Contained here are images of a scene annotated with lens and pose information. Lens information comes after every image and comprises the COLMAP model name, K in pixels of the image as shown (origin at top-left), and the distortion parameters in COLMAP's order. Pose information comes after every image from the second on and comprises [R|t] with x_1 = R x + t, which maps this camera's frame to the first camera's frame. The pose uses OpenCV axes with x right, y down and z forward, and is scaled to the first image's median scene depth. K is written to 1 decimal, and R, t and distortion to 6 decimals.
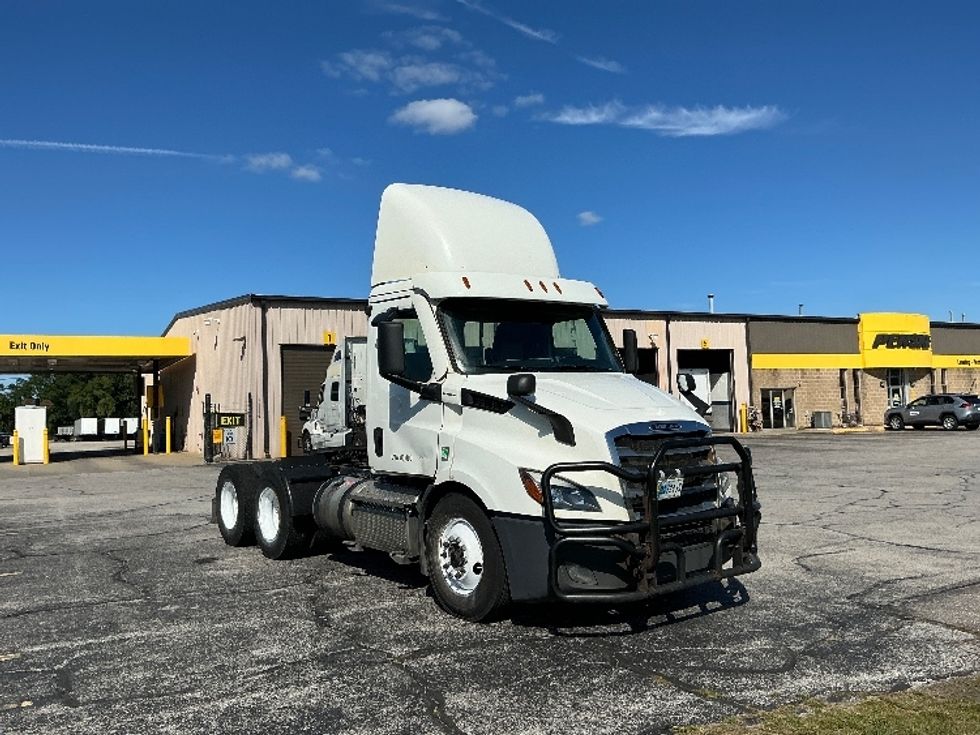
lens RADIAL K [[810.1, 0, 490.0], [0, 810.1, 367.5], [0, 0, 1]] dist [0.130982, -0.268954]
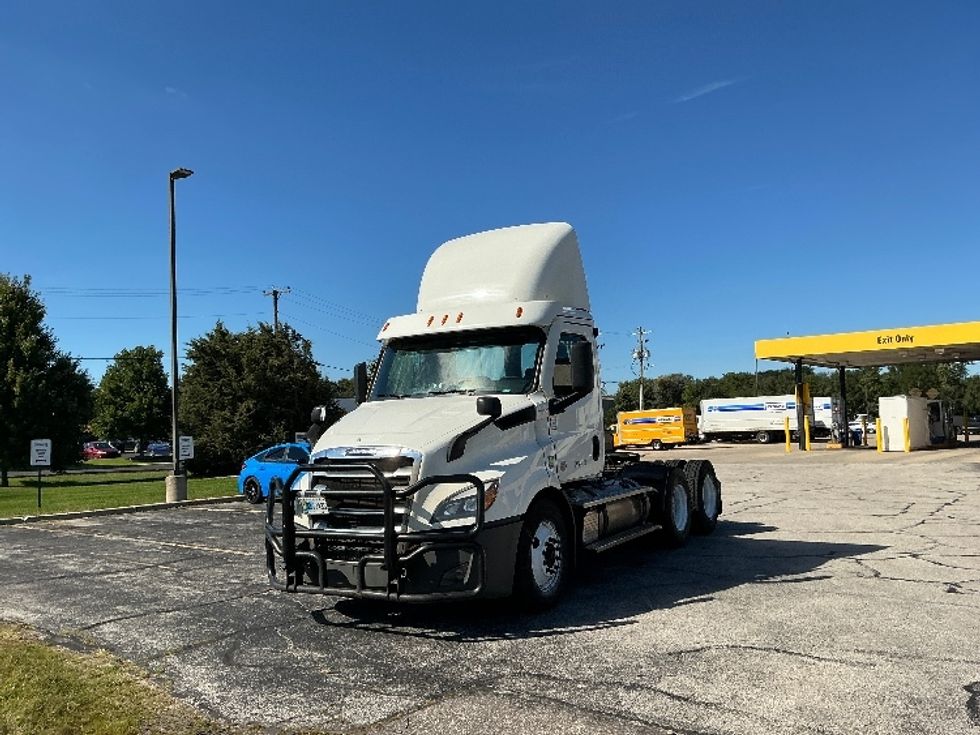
lens RADIAL K [[810.1, 0, 490.0], [0, 810.1, 367.5], [0, 0, 1]] dist [0.130982, -0.268954]
pose [[0.365556, -0.044985, -0.929702, 1.120724], [0.066118, 0.997563, -0.022271, -0.004838], [0.928438, -0.053329, 0.367639, 0.649599]]
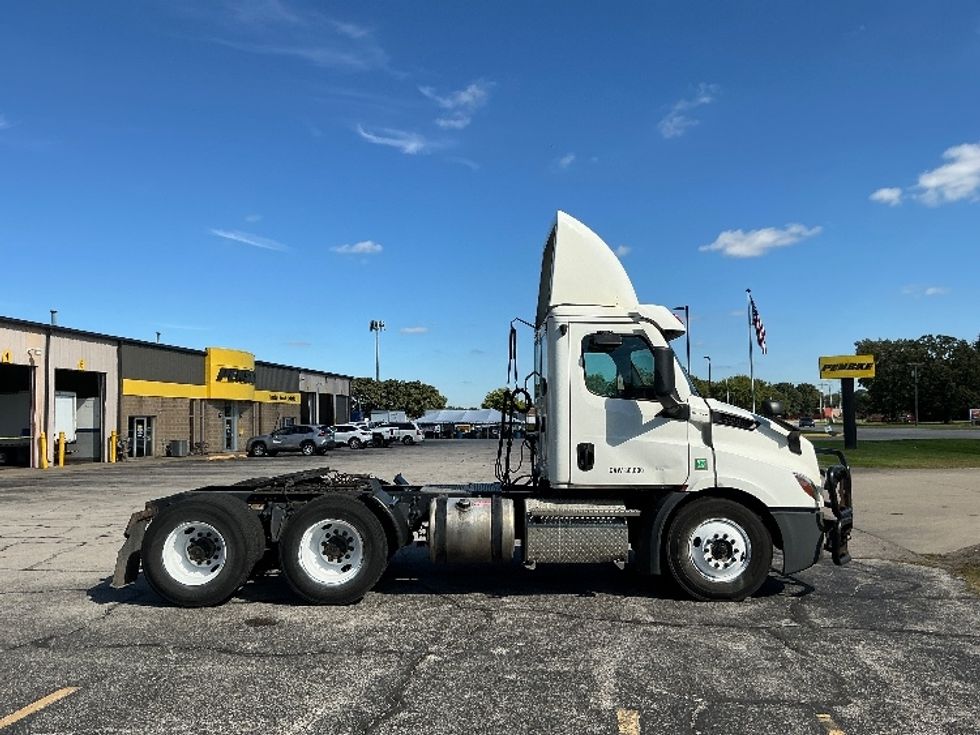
lens RADIAL K [[810.1, 0, 490.0], [0, 810.1, 367.5], [0, 0, 1]] dist [0.130982, -0.268954]
pose [[0.610750, 0.074775, 0.788285, -1.056540], [-0.045123, 0.997200, -0.059631, 0.045915], [-0.790537, 0.000850, 0.612414, 0.463300]]
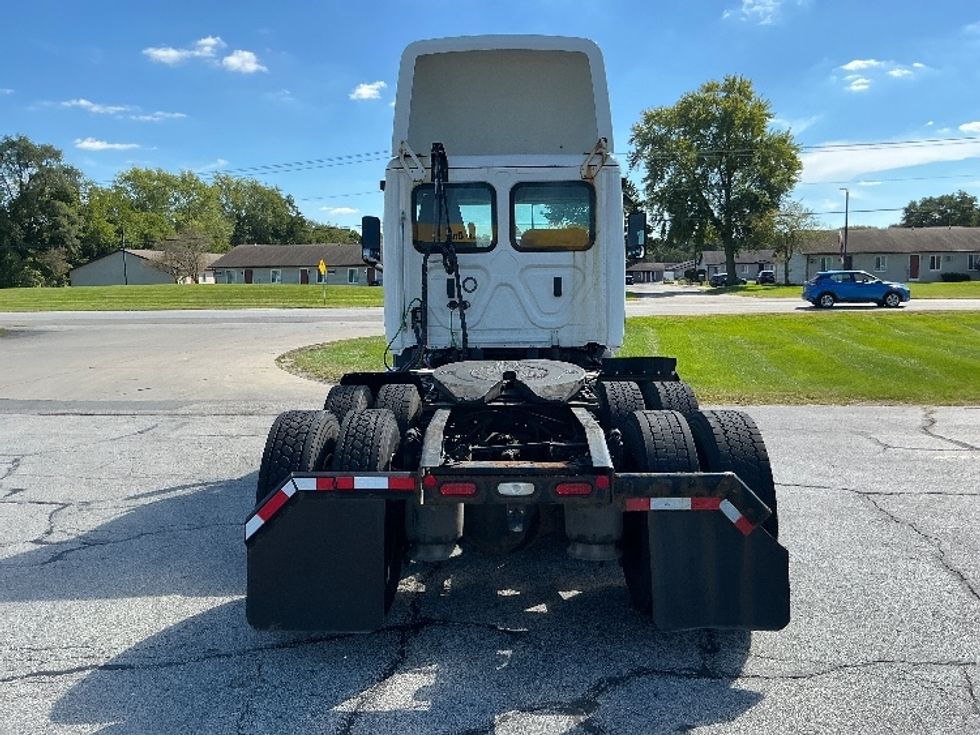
lens RADIAL K [[817.0, 0, 490.0], [0, 817.0, 367.5], [0, 0, 1]] dist [0.126849, -0.328455]
pose [[-0.792092, -0.021396, 0.610027, -0.654471], [0.006266, 0.999048, 0.043177, 0.110025], [-0.610370, 0.038022, -0.791204, 1.955532]]
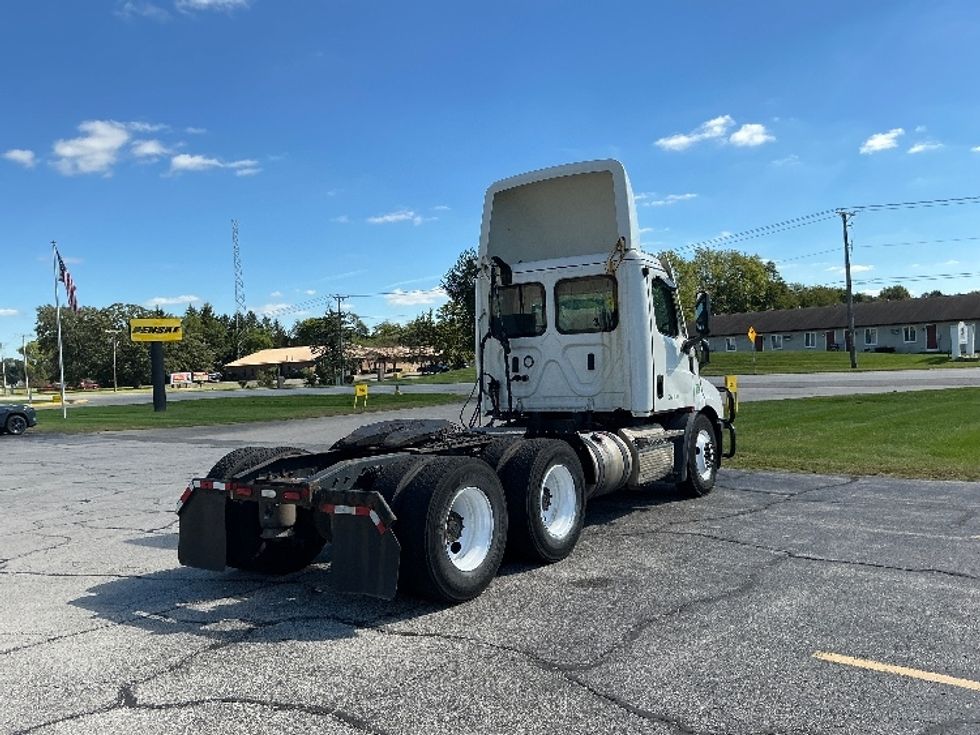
lens RADIAL K [[810.1, 0, 490.0], [0, 810.1, 367.5], [0, 0, 1]] dist [0.130982, -0.268954]
pose [[-0.312651, 0.042121, 0.948934, -1.201401], [0.007612, 0.999095, -0.041839, 0.113023], [-0.949838, -0.005858, -0.312689, 1.622754]]
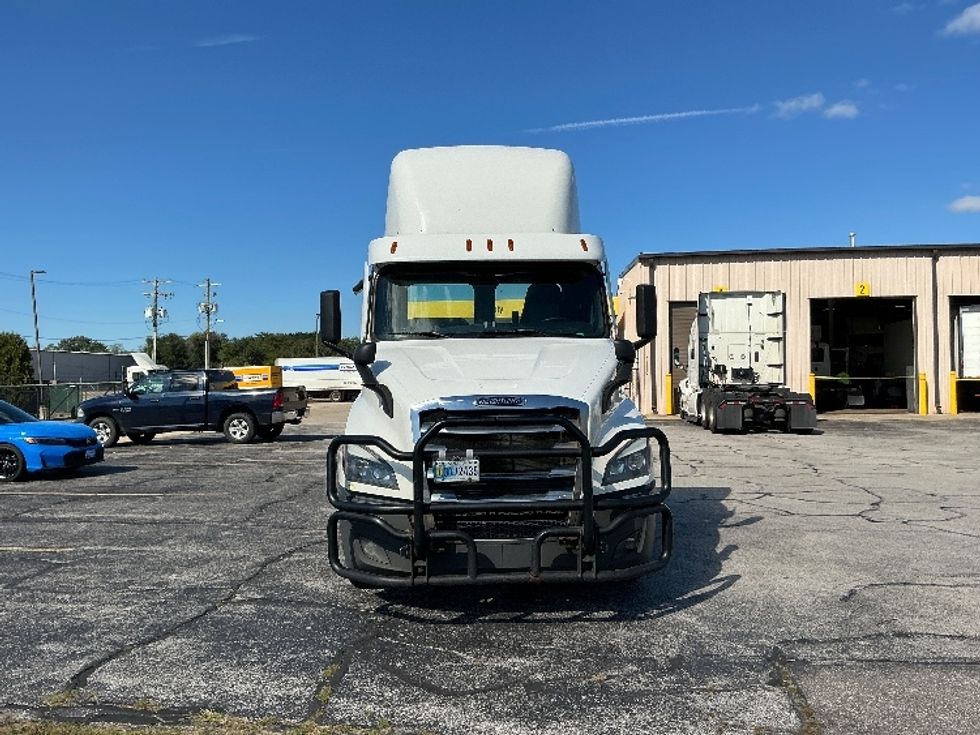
lens RADIAL K [[810.1, 0, 490.0], [0, 810.1, 367.5], [0, 0, 1]] dist [0.130982, -0.268954]
pose [[0.812337, 0.016056, -0.582967, 0.607487], [0.016356, 0.998601, 0.050294, -0.006783], [0.582959, -0.050391, 0.810937, 0.244480]]
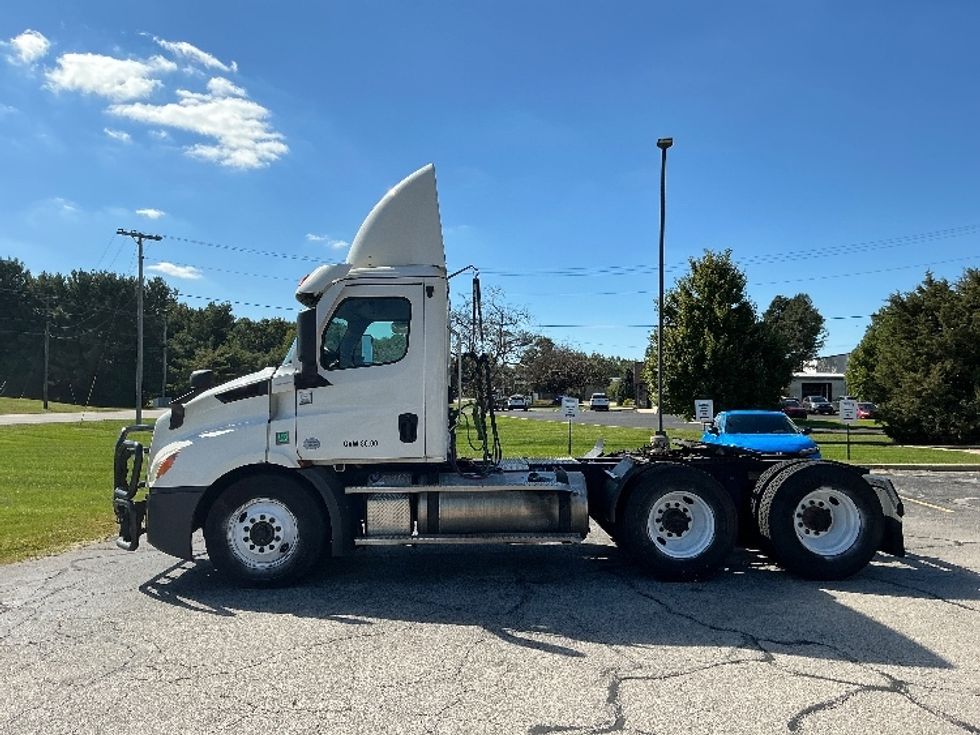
lens RADIAL K [[810.1, 0, 490.0], [0, 810.1, 367.5], [0, 0, 1]] dist [0.130982, -0.268954]
pose [[-0.598193, 0.002125, -0.801349, 0.828391], [0.062448, 0.997079, -0.043973, 0.070024], [0.798915, -0.076347, -0.596579, 1.880983]]
